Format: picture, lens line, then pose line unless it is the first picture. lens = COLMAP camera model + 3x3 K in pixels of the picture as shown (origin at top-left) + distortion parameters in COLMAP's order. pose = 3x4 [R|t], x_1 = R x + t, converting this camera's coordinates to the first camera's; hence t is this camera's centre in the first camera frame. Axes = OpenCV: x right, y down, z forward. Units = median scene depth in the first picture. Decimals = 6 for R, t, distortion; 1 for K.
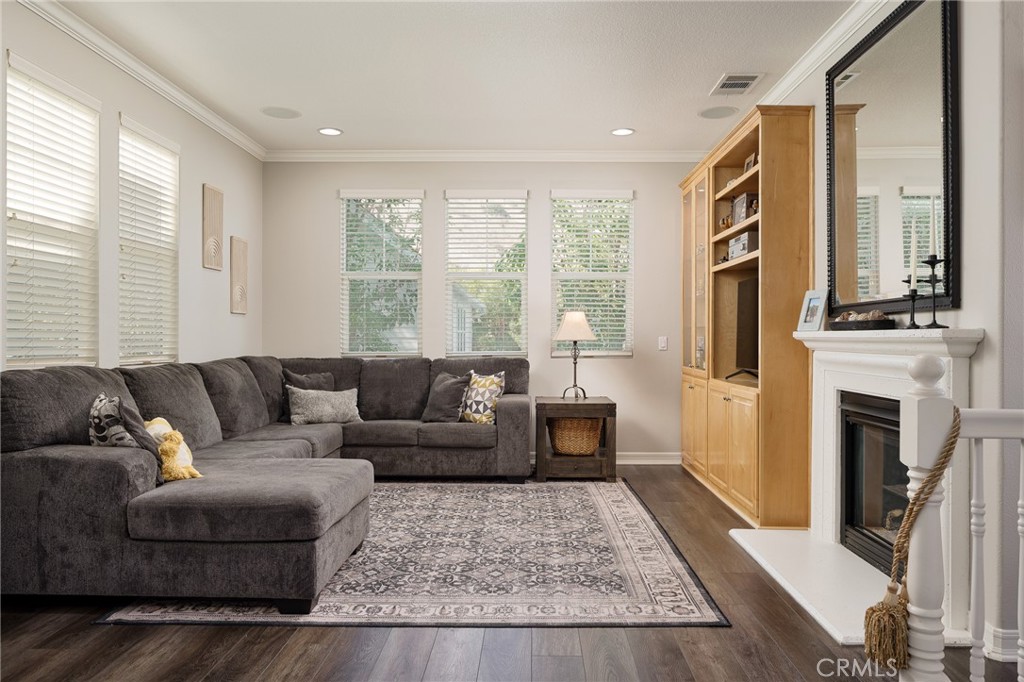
lens RADIAL K [[735.5, 0, 524.3], [0, 735.5, 340.9], [0, 0, 1]] dist [-0.003478, -0.001952]
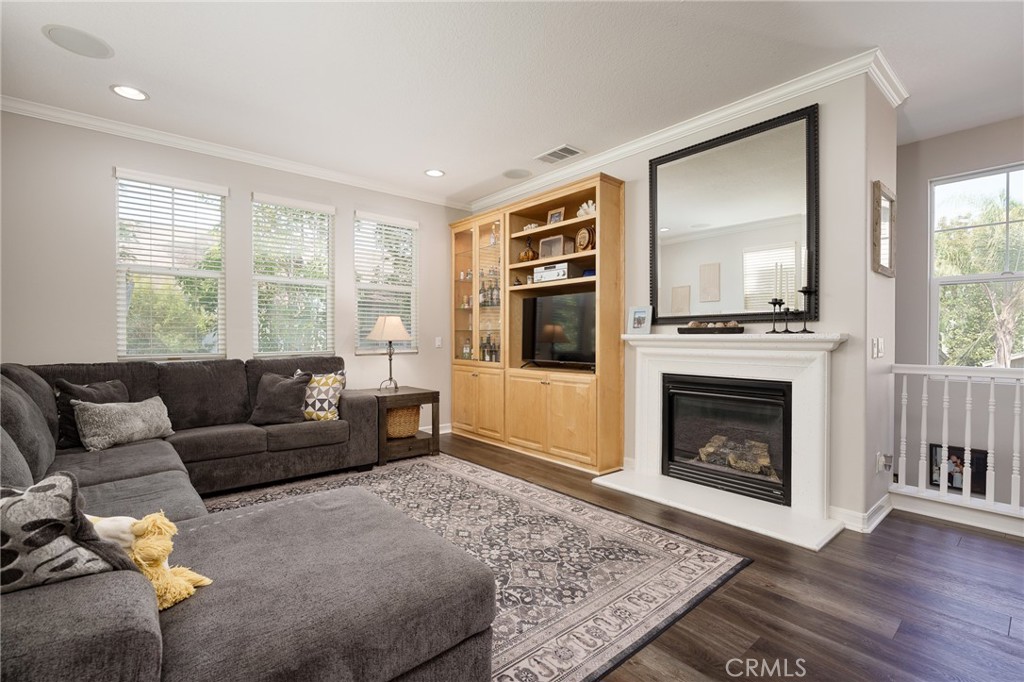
lens RADIAL K [[460.5, 0, 512.0], [0, 460.5, 341.0], [0, 0, 1]] dist [-0.001843, 0.000254]
pose [[0.757841, -0.005838, 0.652413, -0.389332], [0.002966, 0.999980, 0.005504, -0.004864], [-0.652432, -0.002236, 0.757844, 0.448282]]
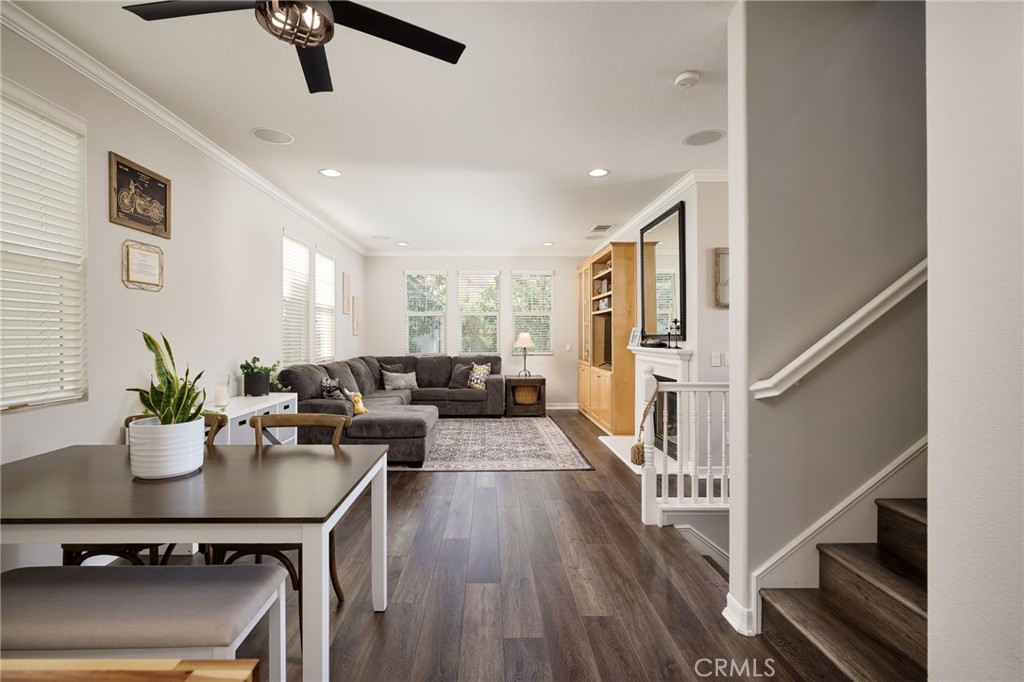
lens RADIAL K [[462.0, 0, 492.6], [0, 462.0, 337.4], [0, 0, 1]] dist [-0.000982, 0.000861]
pose [[0.999821, -0.004998, 0.018268, -0.059702], [0.005025, 0.999986, -0.001470, -0.037772], [-0.018260, 0.001562, 0.999832, -0.368079]]
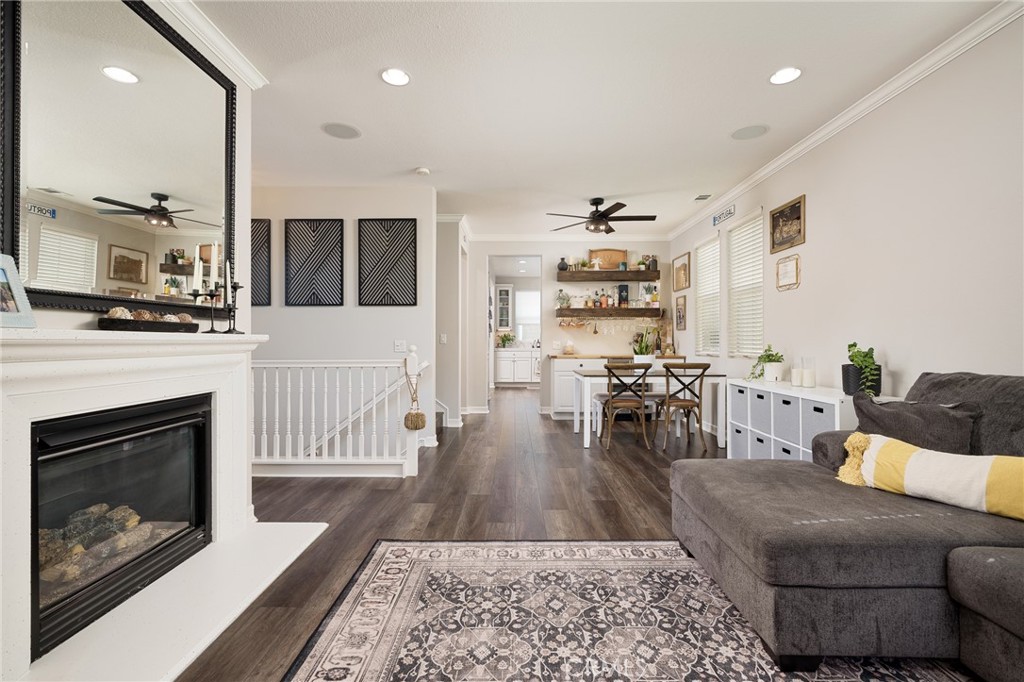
lens RADIAL K [[460.5, 0, 512.0], [0, 460.5, 341.0], [0, 0, 1]] dist [-0.001843, 0.000254]
pose [[-0.999969, -0.005853, -0.005280, 0.016361], [-0.005888, 0.999961, 0.006604, -0.007767], [0.005241, 0.006634, -0.999964, 1.290634]]
